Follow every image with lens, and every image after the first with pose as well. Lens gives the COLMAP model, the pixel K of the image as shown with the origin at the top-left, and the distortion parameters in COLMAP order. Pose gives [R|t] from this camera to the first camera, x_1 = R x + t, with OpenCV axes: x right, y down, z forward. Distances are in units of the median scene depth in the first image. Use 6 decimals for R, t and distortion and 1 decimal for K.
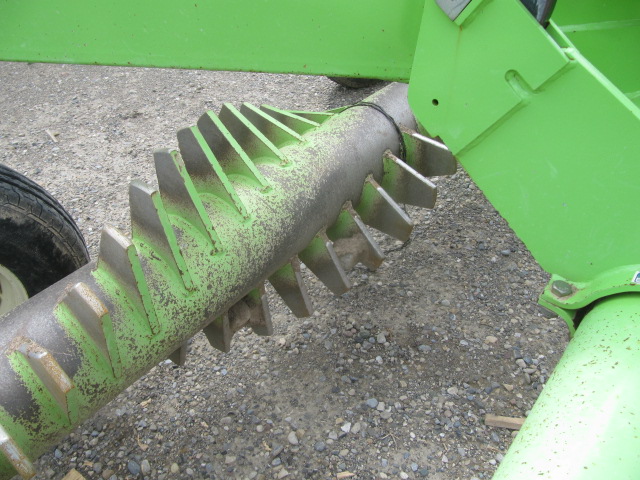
lens RADIAL K [[526.5, 0, 320.3], [0, 526.5, 238.4], [0, 0, 1]] dist [-0.043870, 0.019979]
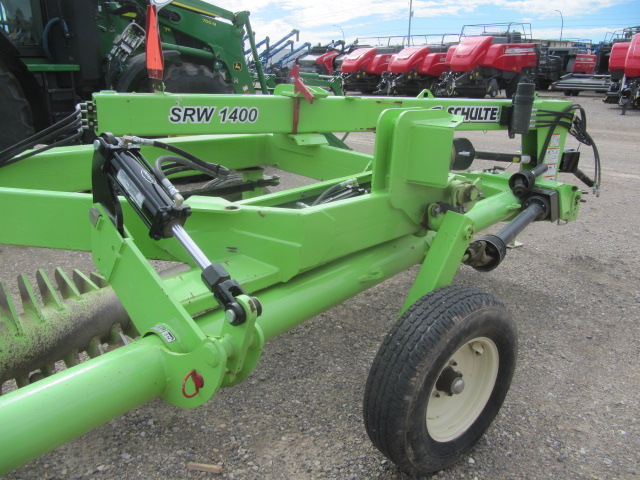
lens RADIAL K [[526.5, 0, 318.6], [0, 526.5, 239.7], [0, 0, 1]] dist [-0.043870, 0.019979]
pose [[0.999146, 0.040009, 0.010282, 0.668689], [-0.033512, 0.930585, -0.364538, 0.274518], [-0.024154, 0.363882, 0.931132, -0.728544]]
